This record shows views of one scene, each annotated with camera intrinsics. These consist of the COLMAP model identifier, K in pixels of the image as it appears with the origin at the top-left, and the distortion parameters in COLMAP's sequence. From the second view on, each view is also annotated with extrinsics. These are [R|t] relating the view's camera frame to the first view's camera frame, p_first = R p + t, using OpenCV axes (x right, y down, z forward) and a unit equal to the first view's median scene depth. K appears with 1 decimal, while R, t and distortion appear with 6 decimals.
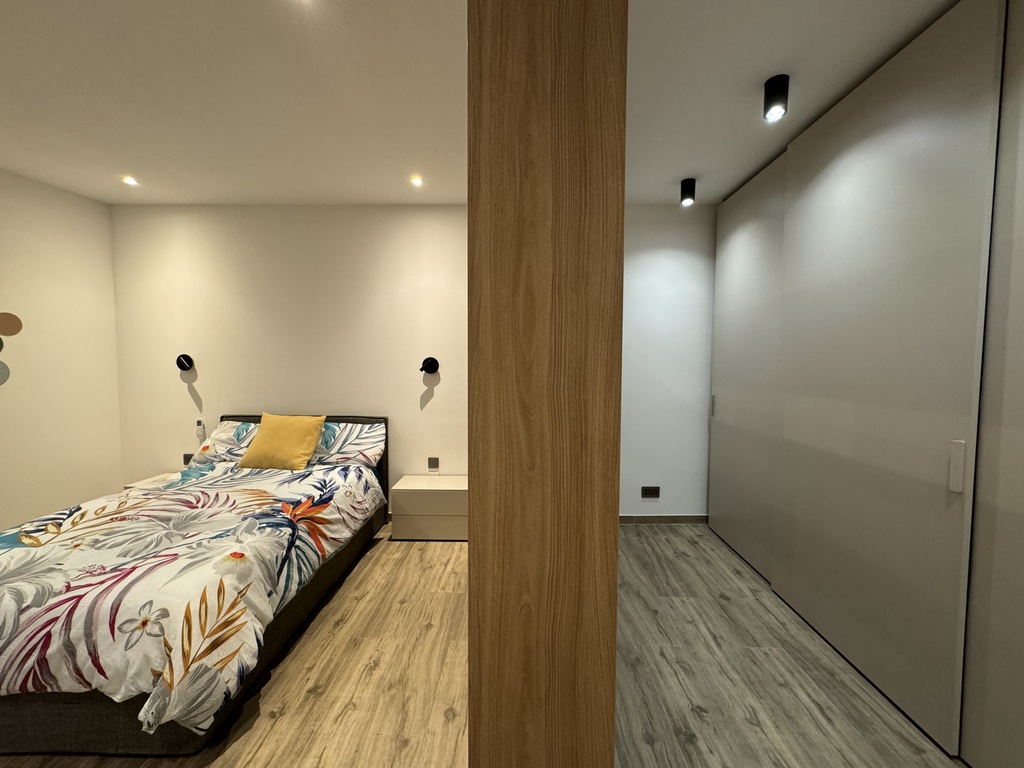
lens RADIAL K [[407.7, 0, 512.0], [0, 407.7, 384.0], [0, 0, 1]] dist [-0.000377, 0.000077]
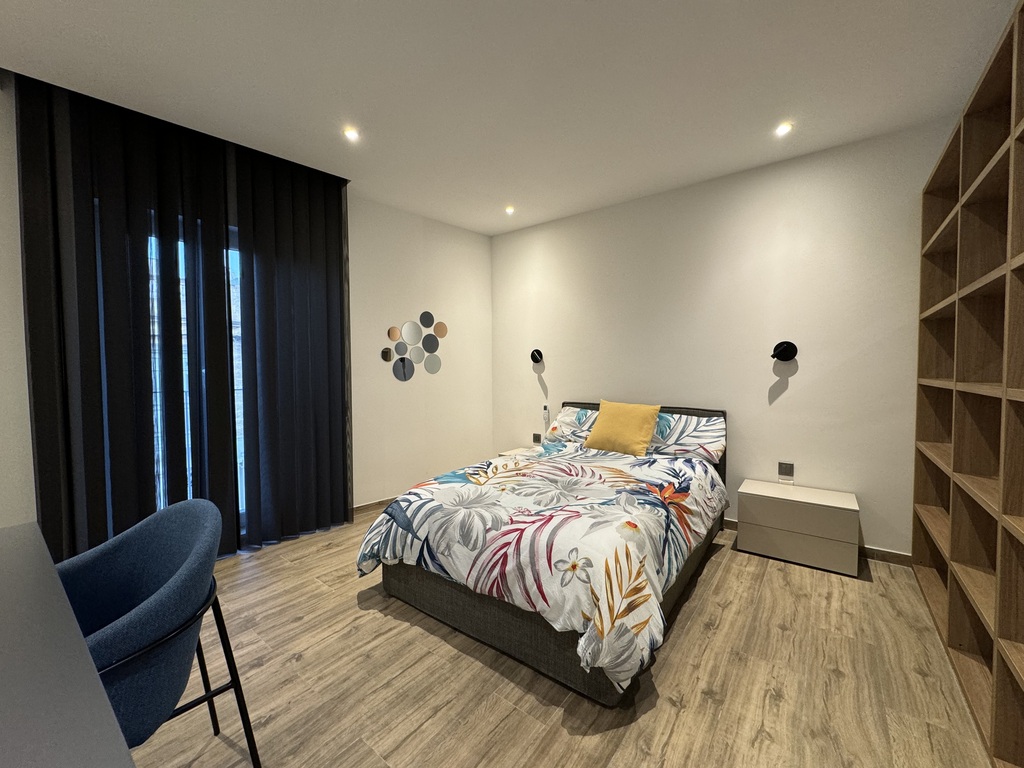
lens RADIAL K [[407.7, 0, 512.0], [0, 407.7, 384.0], [0, 0, 1]] dist [-0.000377, 0.000077]
pose [[0.806899, 0.011371, -0.590580, -0.296949], [-0.023075, 0.999658, -0.012280, 0.083864], [0.590239, 0.023536, 0.806886, 0.000981]]
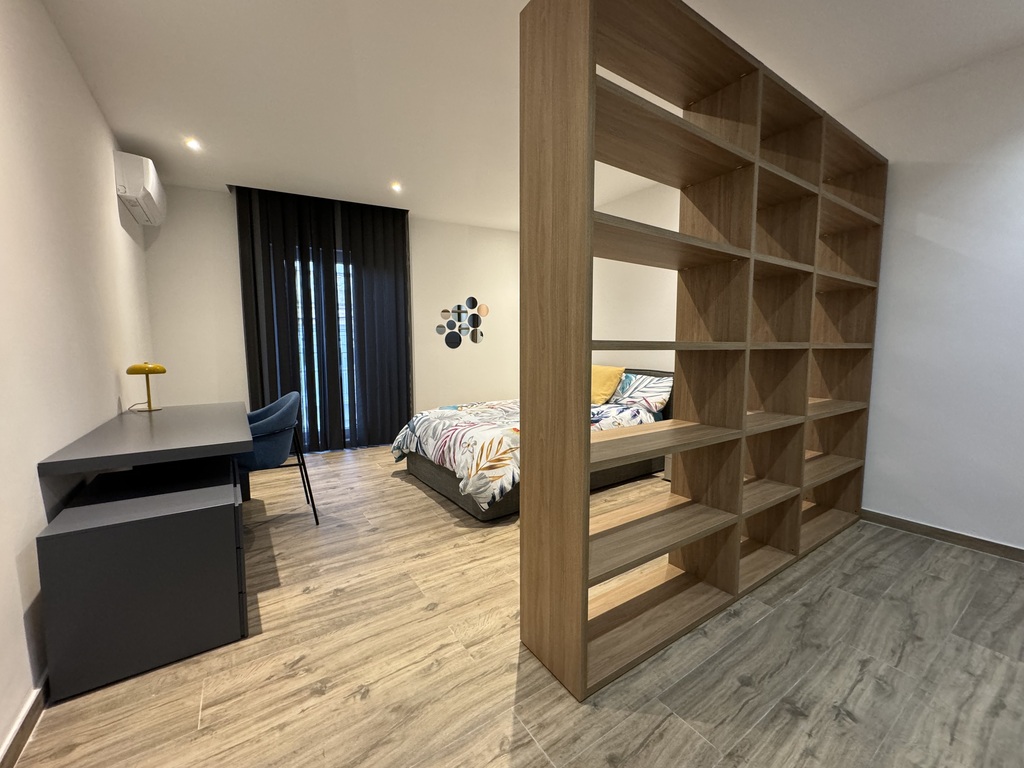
lens RADIAL K [[407.7, 0, 512.0], [0, 407.7, 384.0], [0, 0, 1]] dist [-0.000377, 0.000077]
pose [[0.579651, 0.067389, -0.812074, 0.611331], [-0.038680, 0.997727, 0.055185, 0.130913], [0.813946, -0.000577, 0.580940, 0.015744]]
